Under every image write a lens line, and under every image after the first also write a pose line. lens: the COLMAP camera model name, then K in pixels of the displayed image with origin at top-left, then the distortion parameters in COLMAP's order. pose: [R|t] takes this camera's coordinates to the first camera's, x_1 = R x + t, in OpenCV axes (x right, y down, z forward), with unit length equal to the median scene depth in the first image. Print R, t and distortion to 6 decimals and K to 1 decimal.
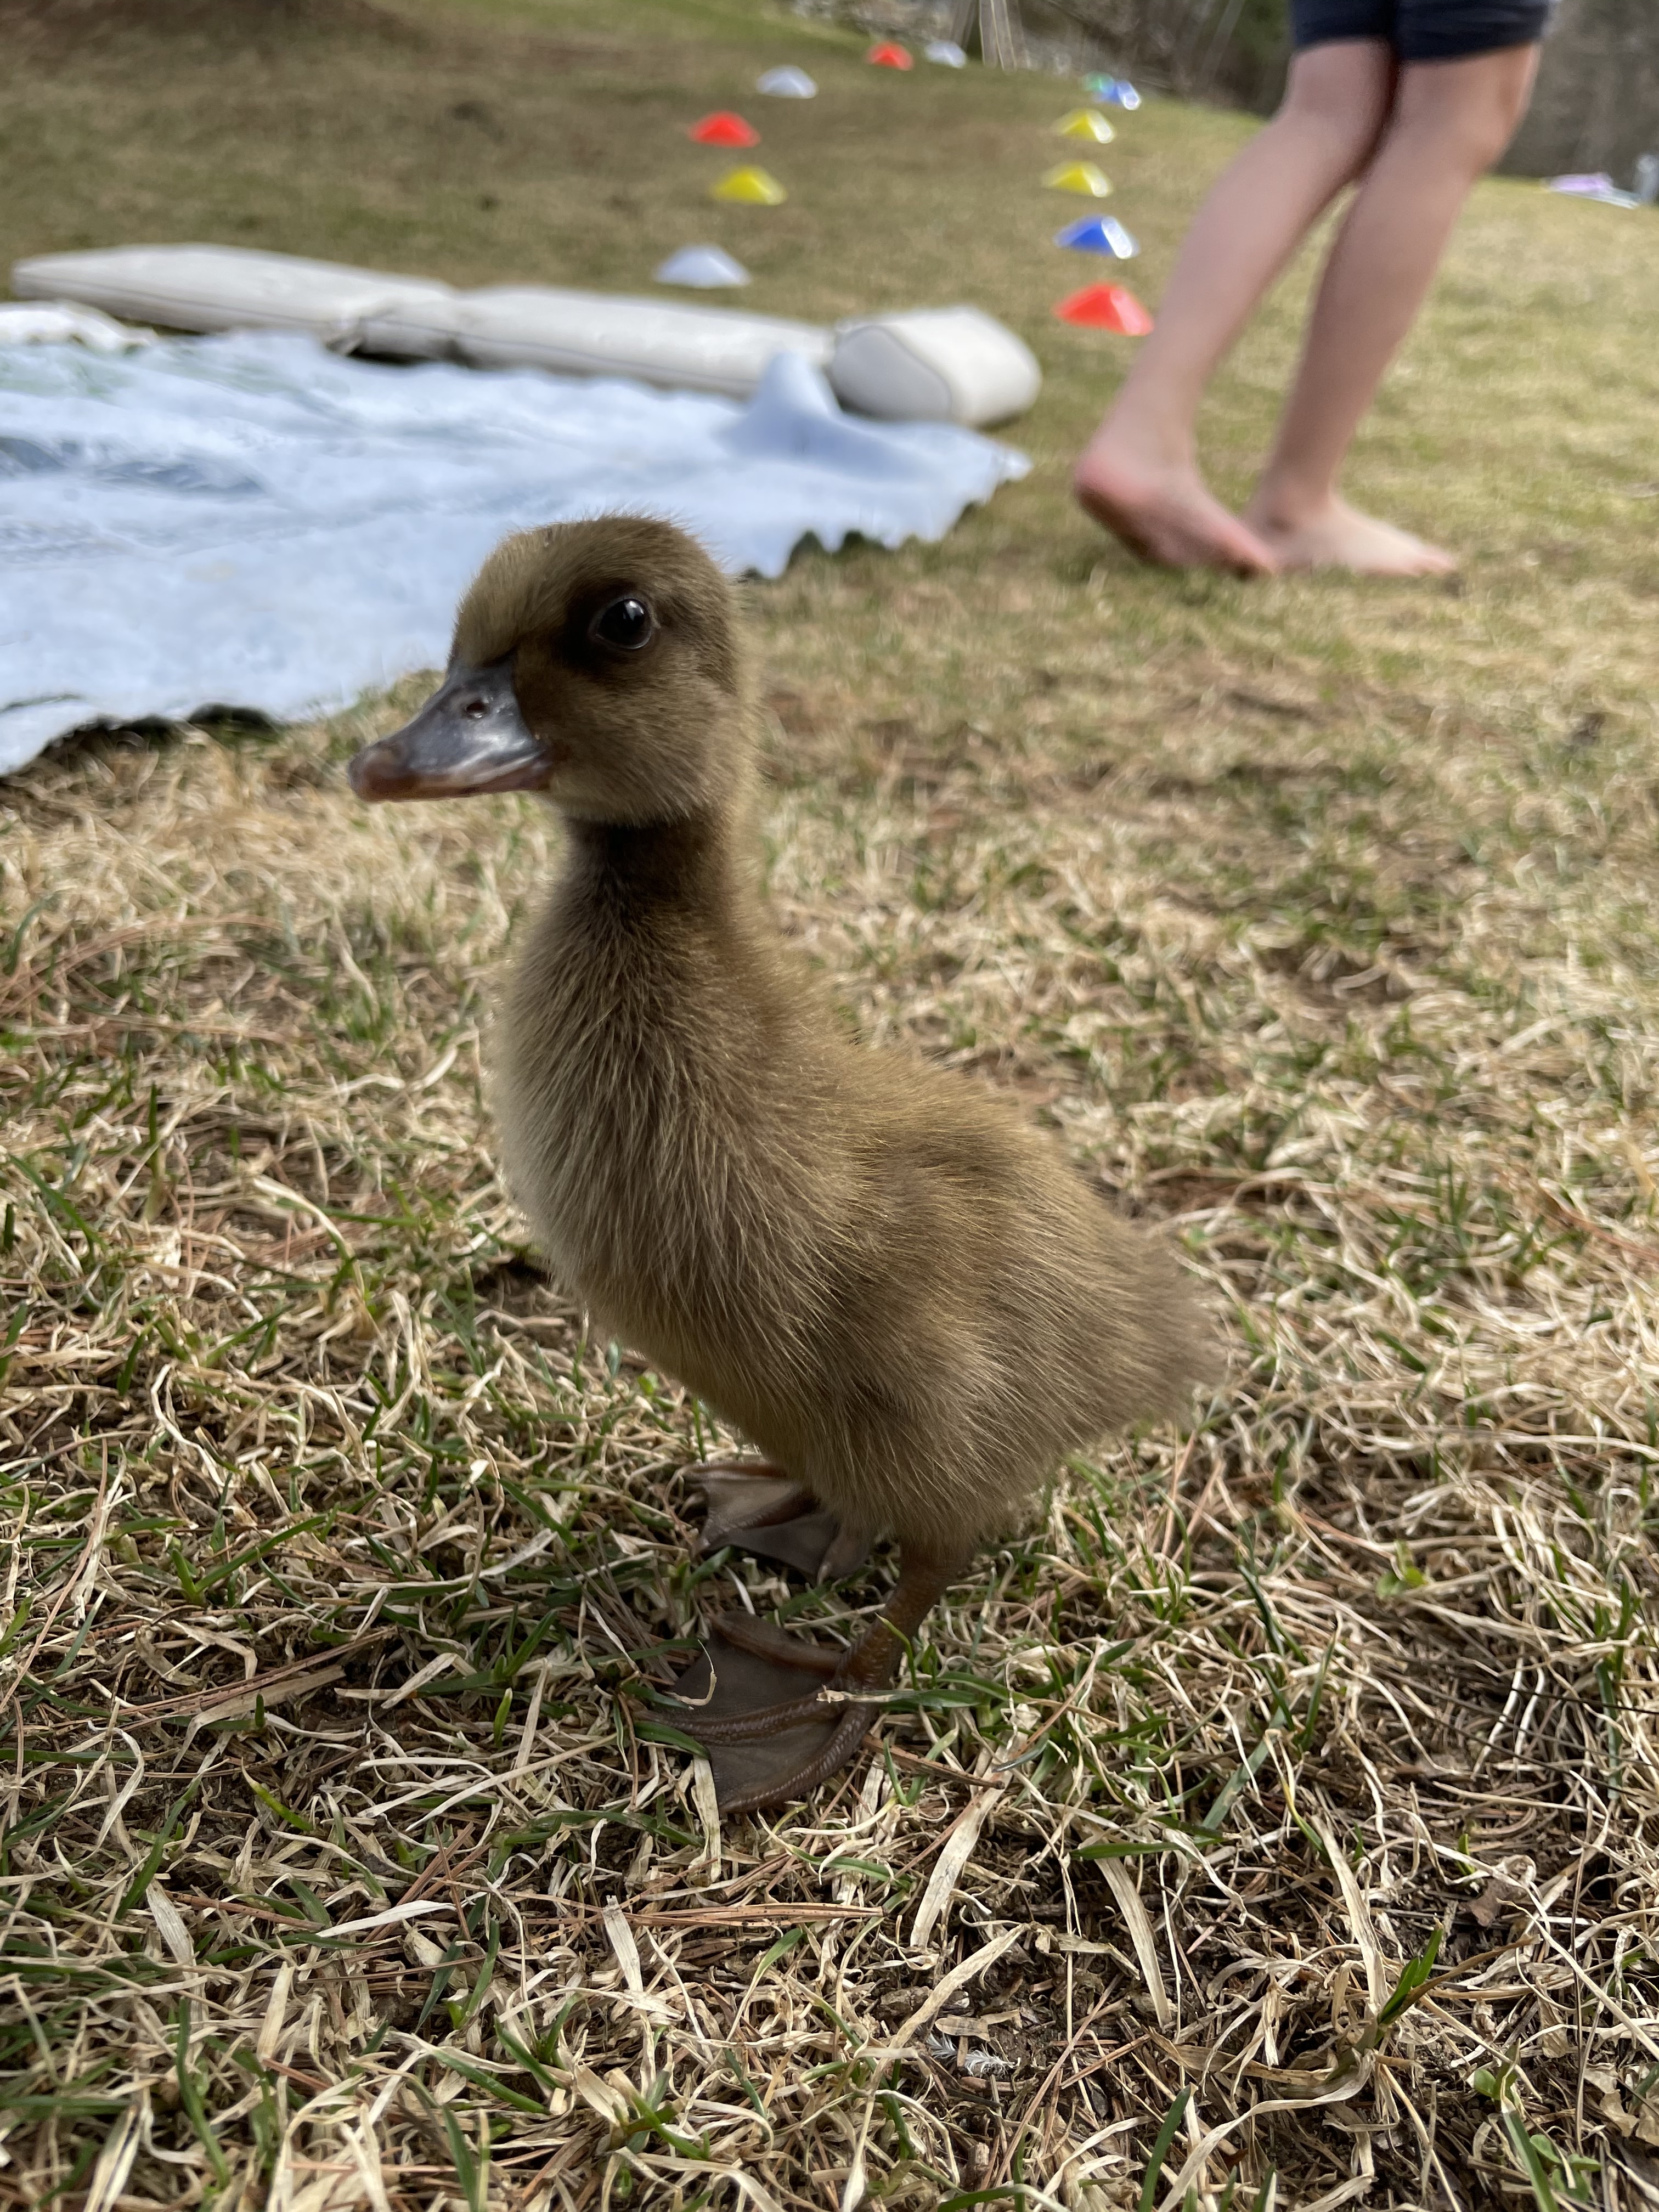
lens RADIAL K [[1642.8, 0, 829.5], [0, 1642.8, 1106.0], [0, 0, 1]] dist [0.007211, -0.044256]
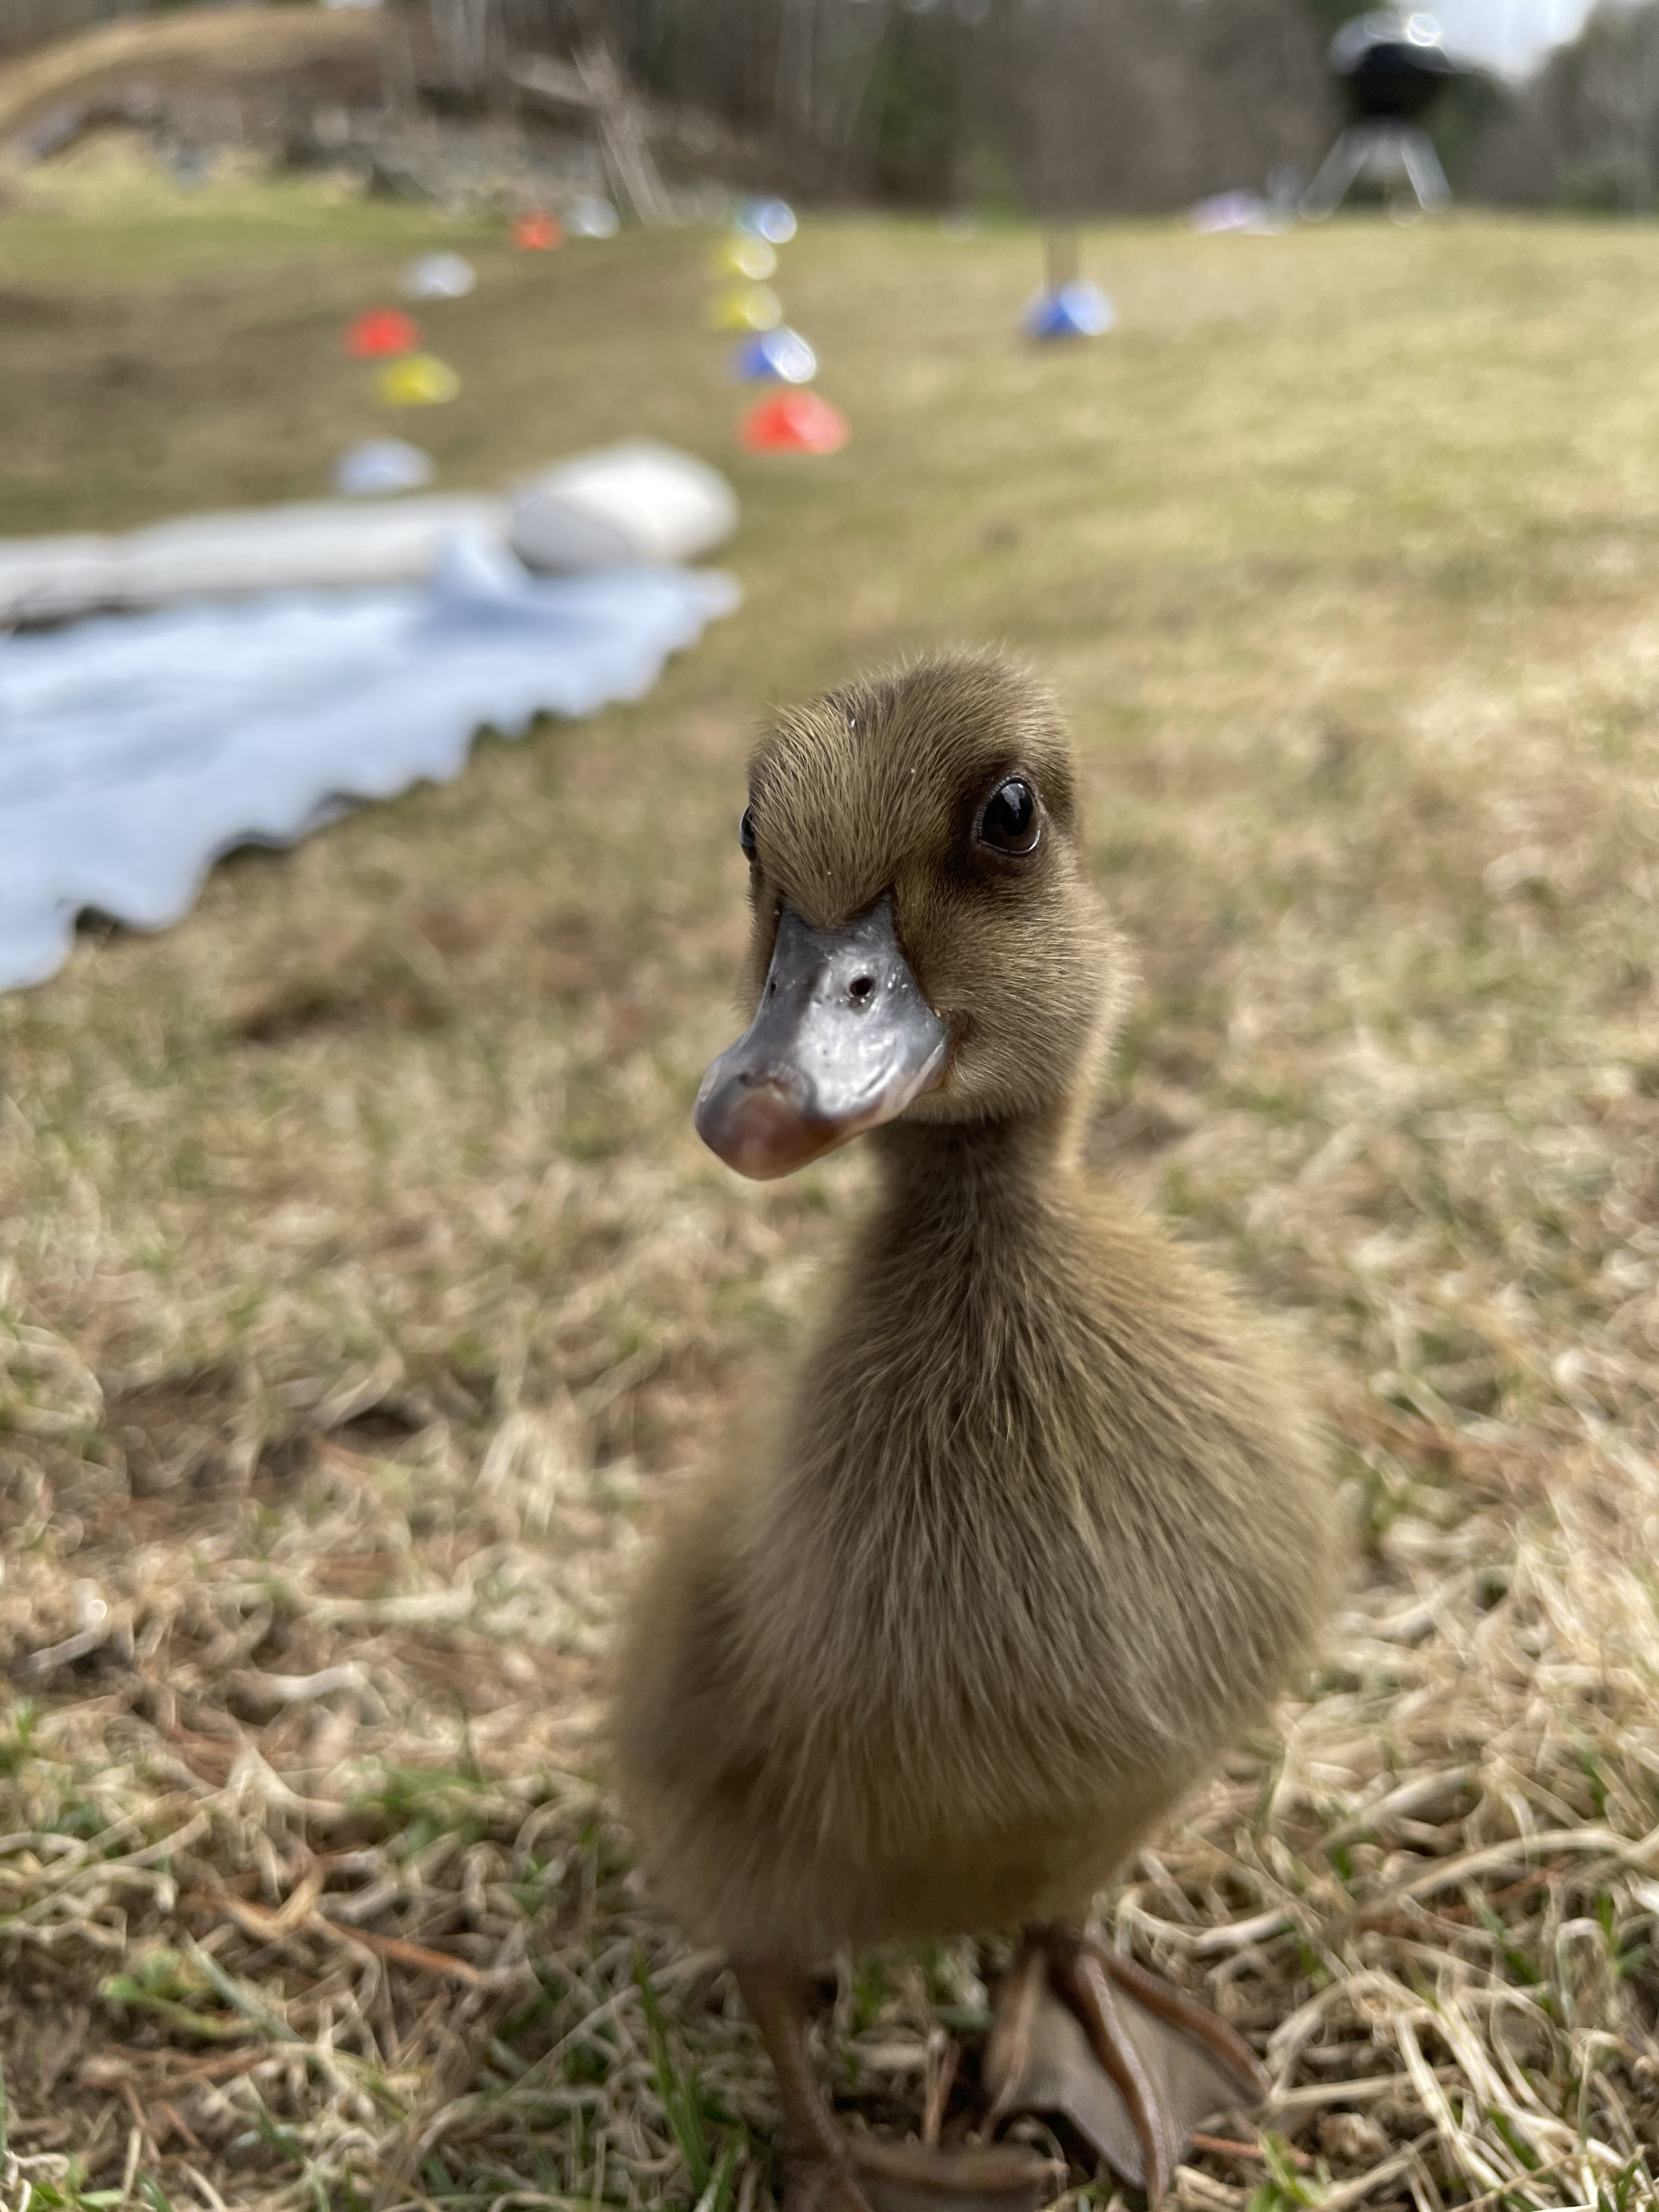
lens RADIAL K [[1696.8, 0, 829.5], [0, 1696.8, 1106.0], [0, 0, 1]] dist [-0.001980, -0.053528]
pose [[0.969303, -0.232041, 0.081295, 0.161352], [0.238051, 0.968414, -0.074206, -0.082665], [-0.061509, 0.091280, 0.993924, 0.237058]]
